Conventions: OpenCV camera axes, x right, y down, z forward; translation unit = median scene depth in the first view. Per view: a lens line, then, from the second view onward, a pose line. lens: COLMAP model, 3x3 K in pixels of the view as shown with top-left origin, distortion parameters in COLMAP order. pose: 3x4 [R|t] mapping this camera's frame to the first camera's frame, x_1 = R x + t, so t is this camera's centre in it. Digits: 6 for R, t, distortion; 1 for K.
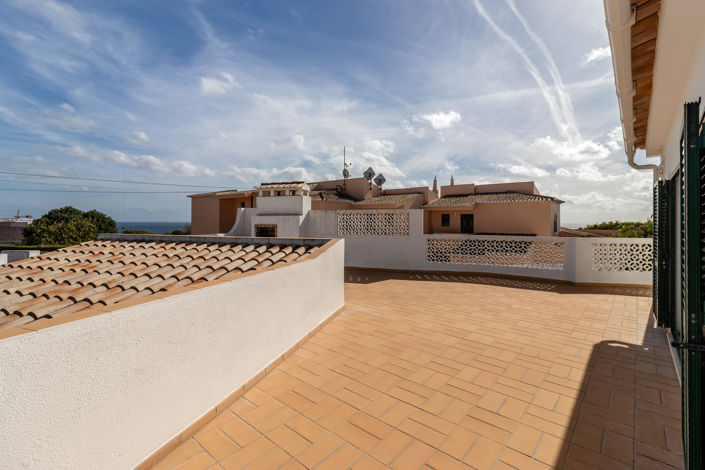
lens RADIAL K [[332.2, 0, 355.0], [0, 332.2, 220.2], [0, 0, 1]] dist [0.020703, -0.000187]
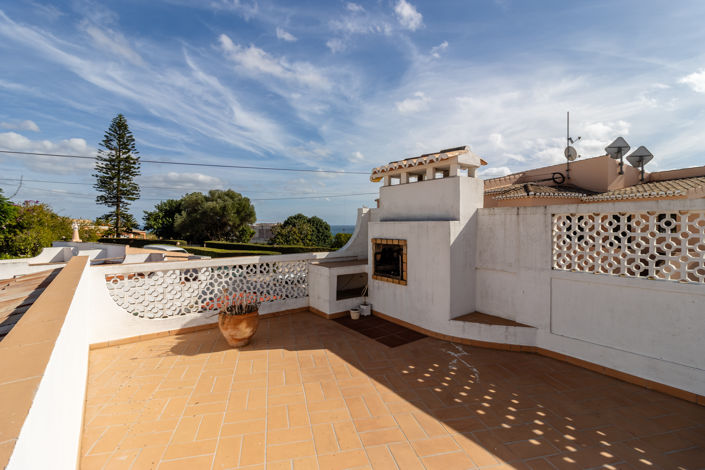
lens RADIAL K [[324.5, 0, 347.2], [0, 324.5, 221.5], [0, 0, 1]] dist [0.003032, 0.000922]
pose [[0.811690, -0.008326, -0.584029, -0.008428], [0.005000, 0.999961, -0.007307, -0.003294], [0.584067, 0.003011, 0.811700, 0.167261]]
